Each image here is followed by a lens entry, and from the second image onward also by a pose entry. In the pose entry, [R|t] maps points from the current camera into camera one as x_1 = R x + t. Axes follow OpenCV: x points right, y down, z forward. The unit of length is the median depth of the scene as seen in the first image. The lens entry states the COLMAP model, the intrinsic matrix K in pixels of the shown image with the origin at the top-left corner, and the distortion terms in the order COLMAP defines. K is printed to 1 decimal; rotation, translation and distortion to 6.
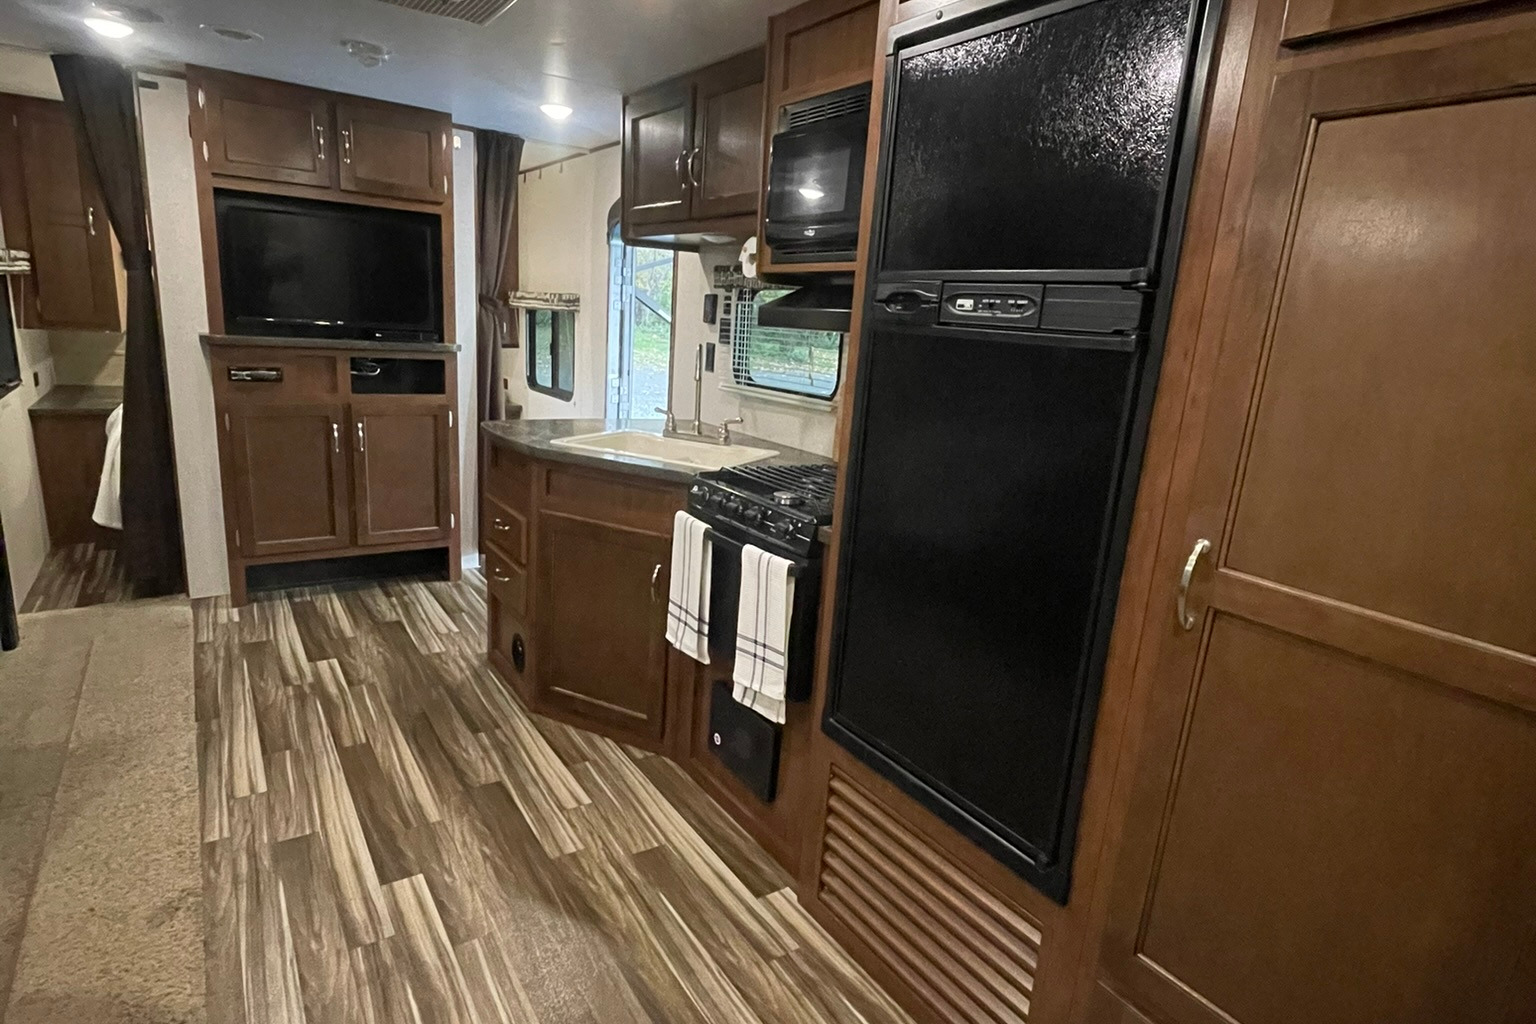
lens RADIAL K [[822.4, 0, 768.0], [0, 822.4, 512.0], [0, 0, 1]] dist [0.000083, 0.000183]
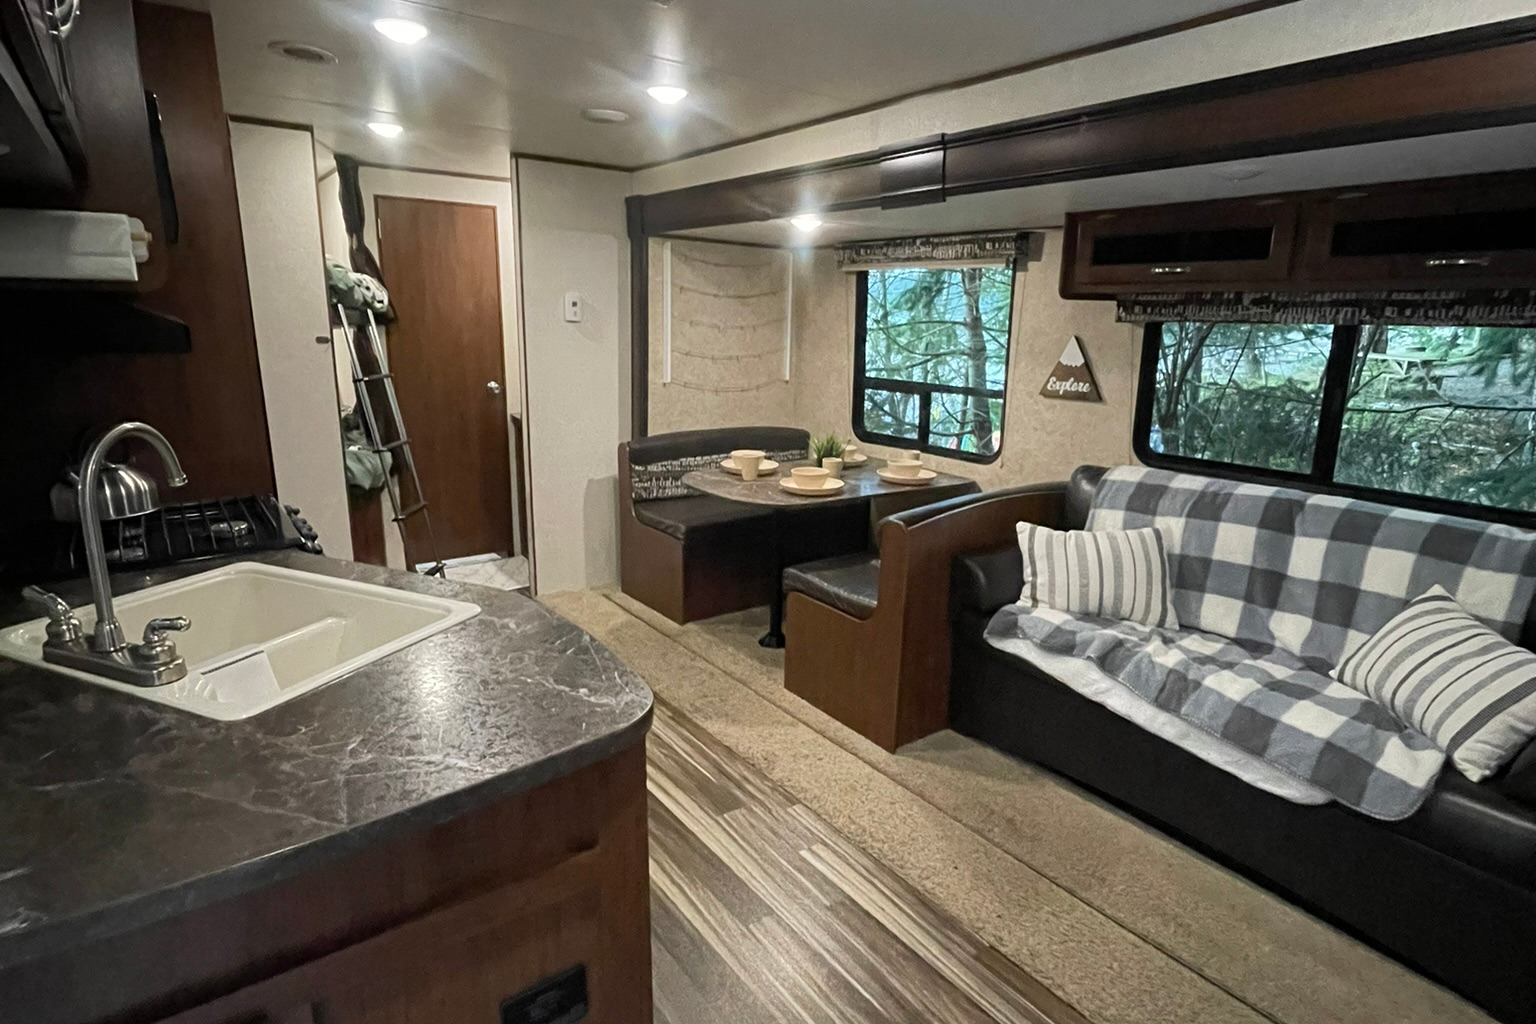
lens RADIAL K [[822.4, 0, 768.0], [0, 822.4, 512.0], [0, 0, 1]] dist [0.000083, 0.000183]
pose [[-0.995363, -0.075406, -0.059726, -0.312998], [-0.094278, 0.888020, 0.450036, -0.304657], [0.019102, 0.453580, -0.891011, 1.103143]]
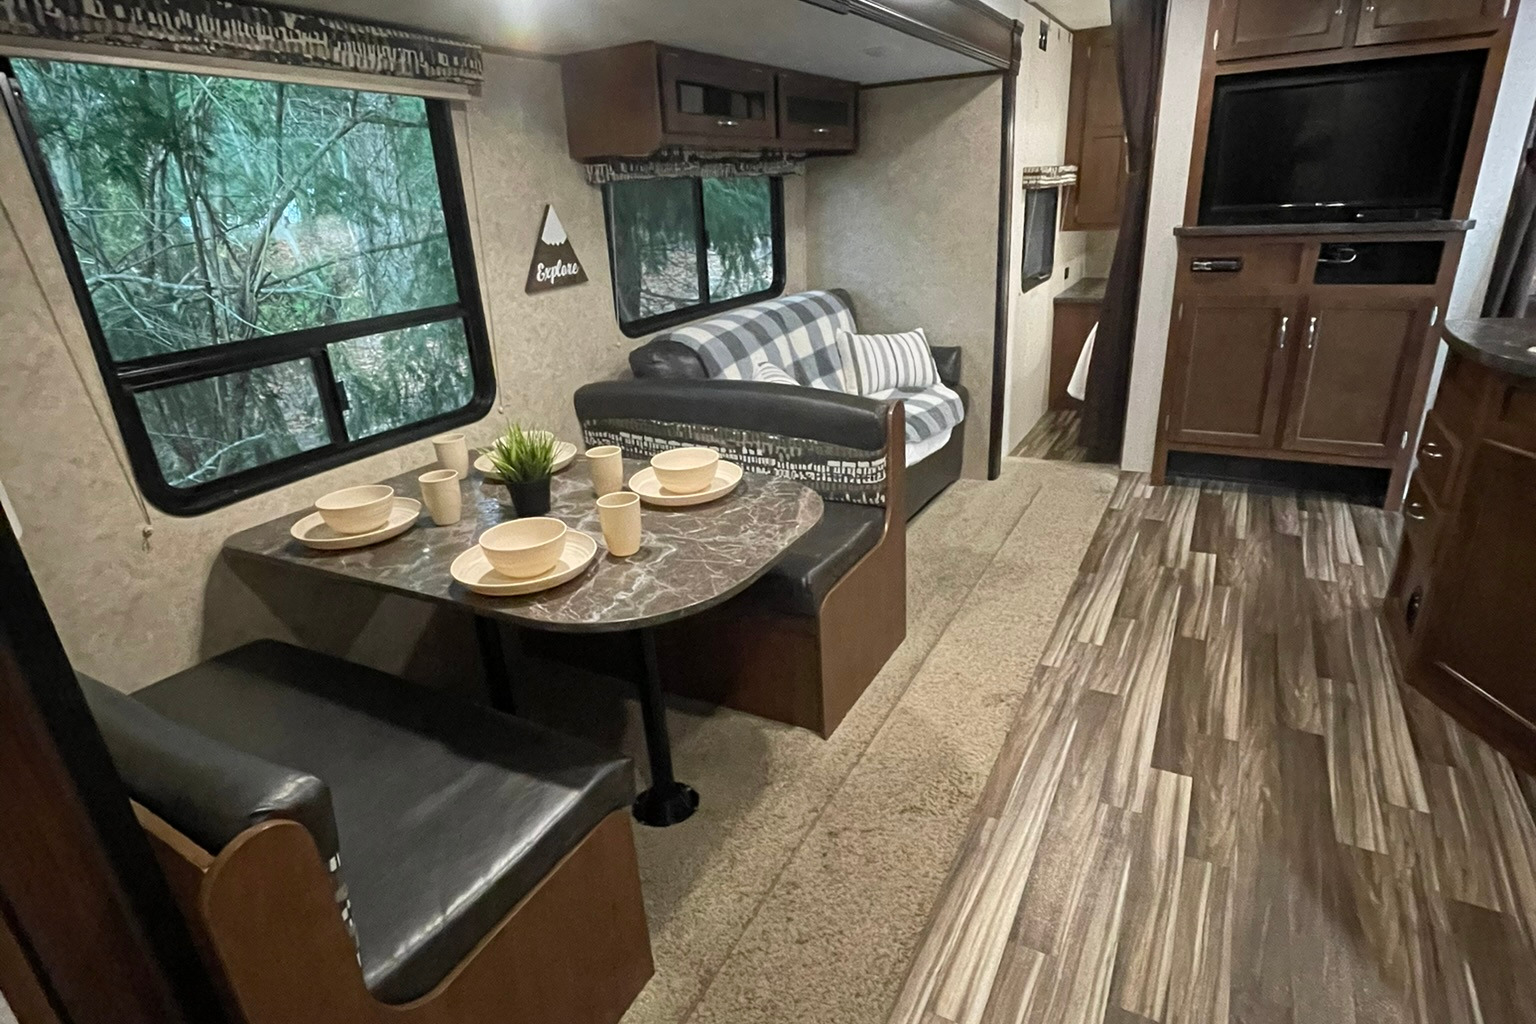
lens RADIAL K [[822.4, 0, 768.0], [0, 822.4, 512.0], [0, 0, 1]] dist [0.000083, 0.000183]
pose [[0.449545, 0.235036, -0.861782, 0.075366], [-0.124271, 0.971836, 0.200227, -0.005511], [0.884571, 0.017083, 0.466092, 0.042181]]
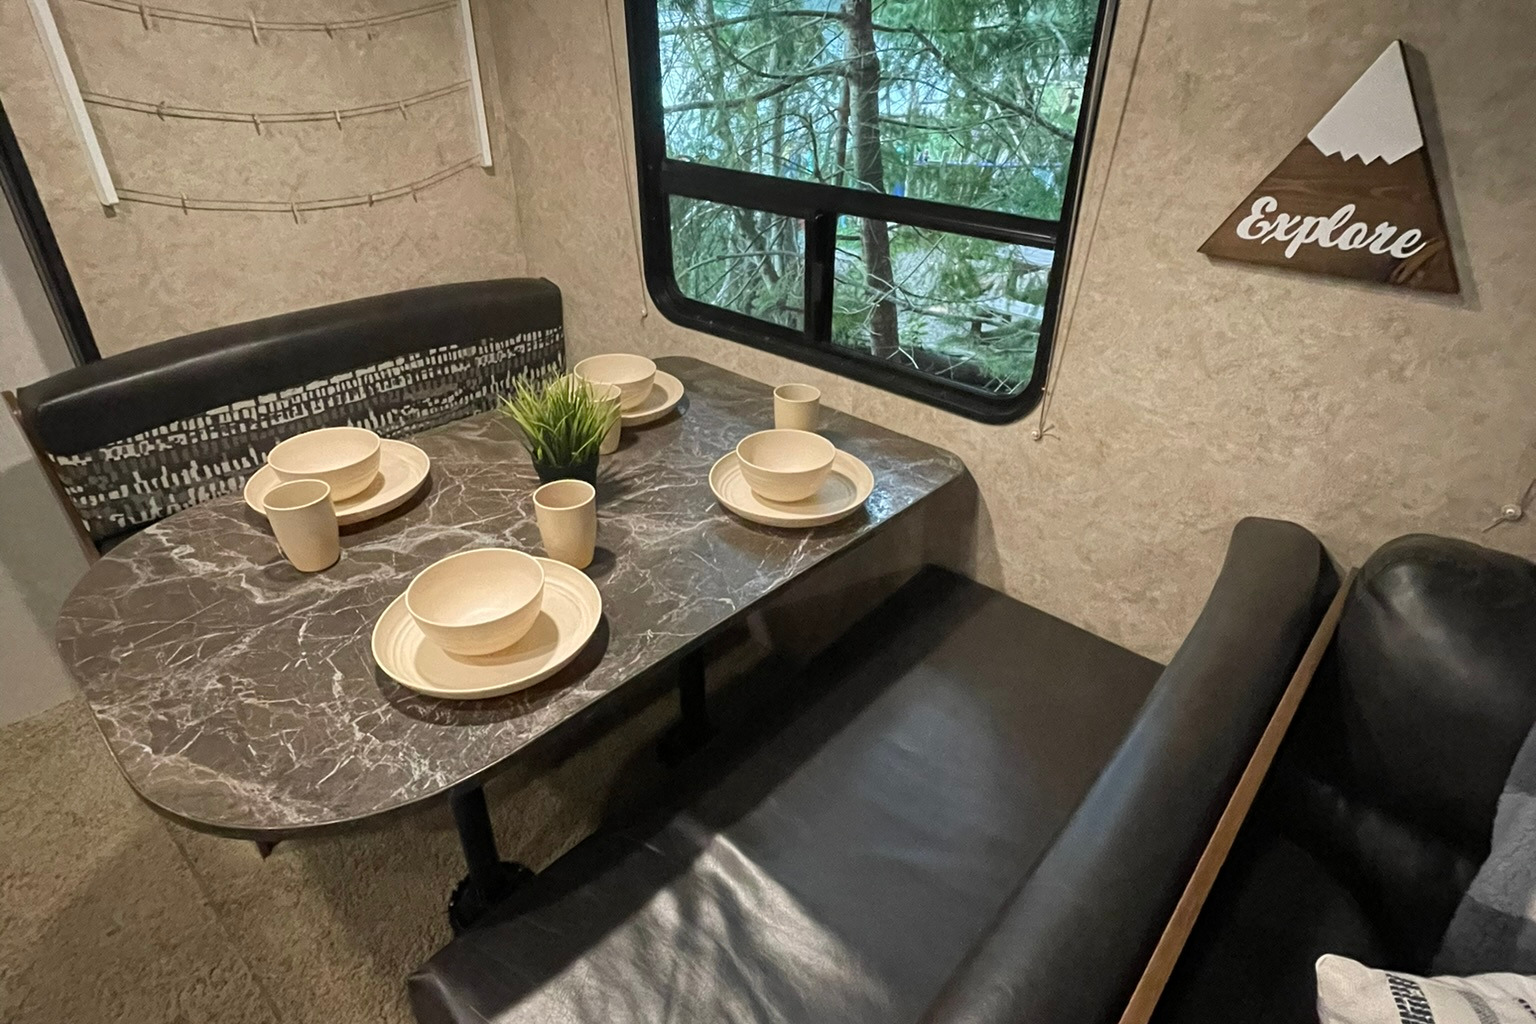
lens RADIAL K [[822.4, 0, 768.0], [0, 822.4, 512.0], [0, 0, 1]] dist [0.000083, 0.000183]
pose [[-0.969335, 0.053253, -0.239905, -0.443128], [-0.128787, 0.721352, 0.680489, -0.140480], [0.209294, 0.690518, -0.692373, 0.432676]]
